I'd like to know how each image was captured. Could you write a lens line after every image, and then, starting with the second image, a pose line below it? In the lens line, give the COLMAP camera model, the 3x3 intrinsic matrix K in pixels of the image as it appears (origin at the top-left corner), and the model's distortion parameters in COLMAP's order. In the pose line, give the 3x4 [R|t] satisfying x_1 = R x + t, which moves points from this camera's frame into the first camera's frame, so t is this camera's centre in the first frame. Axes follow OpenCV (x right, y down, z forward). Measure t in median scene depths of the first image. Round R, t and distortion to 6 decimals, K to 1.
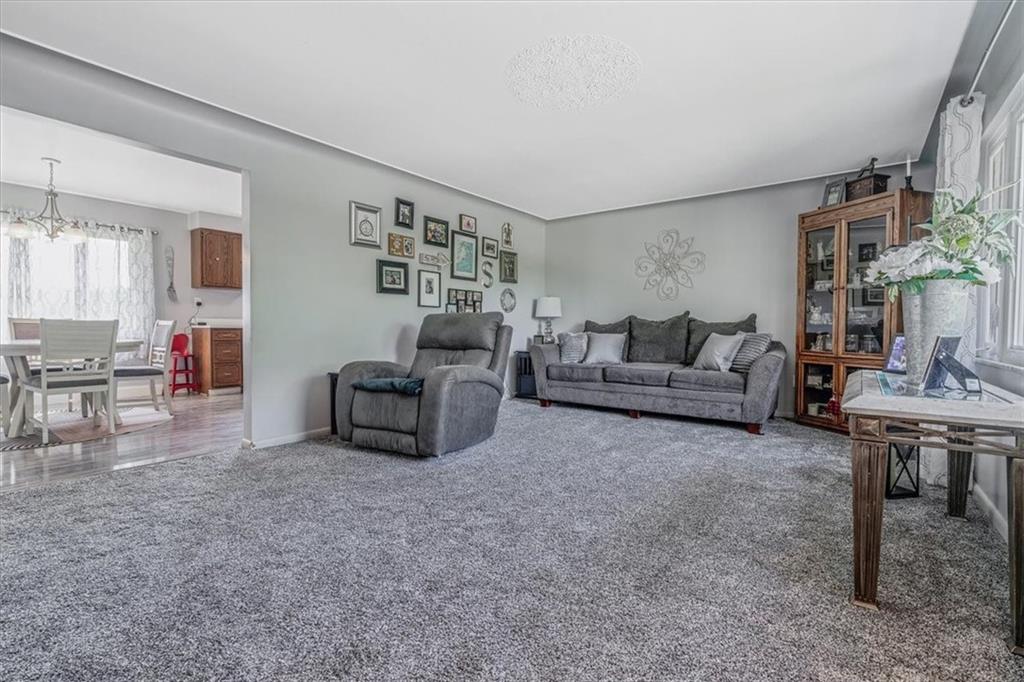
lens RADIAL K [[459.9, 0, 514.1], [0, 459.9, 337.1], [0, 0, 1]] dist [-0.005633, 0.001869]
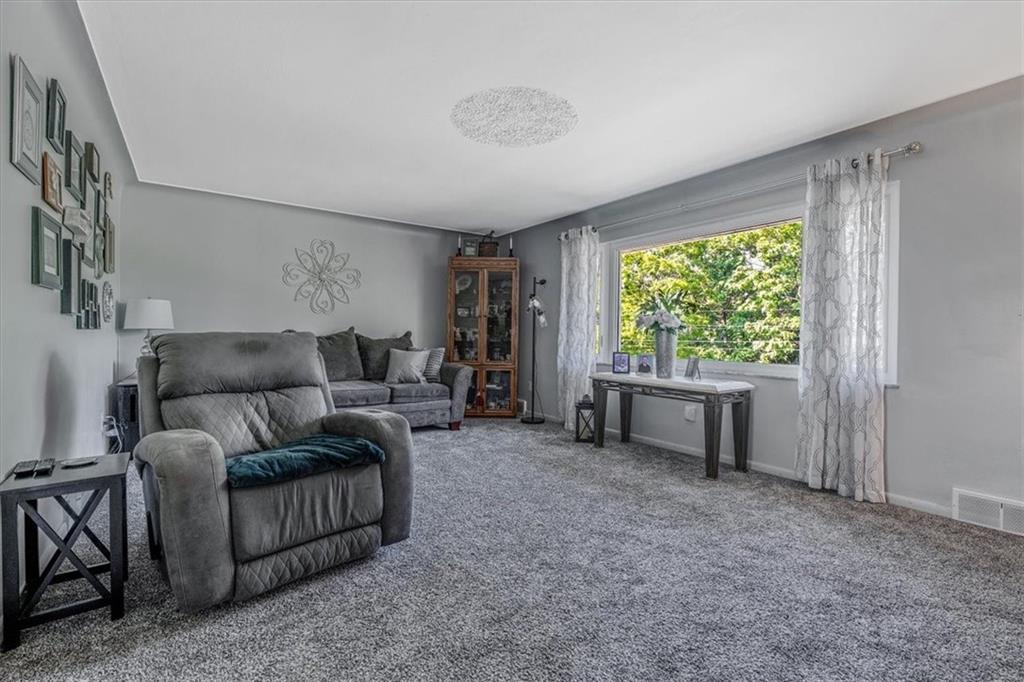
lens RADIAL K [[459.9, 0, 511.3], [0, 459.9, 338.1], [0, 0, 1]] dist [-0.005633, 0.001869]
pose [[0.310736, -0.008203, 0.950461, -0.563530], [0.008848, 0.999944, 0.005737, -0.041701], [-0.950455, 0.006627, 0.310792, 0.426989]]
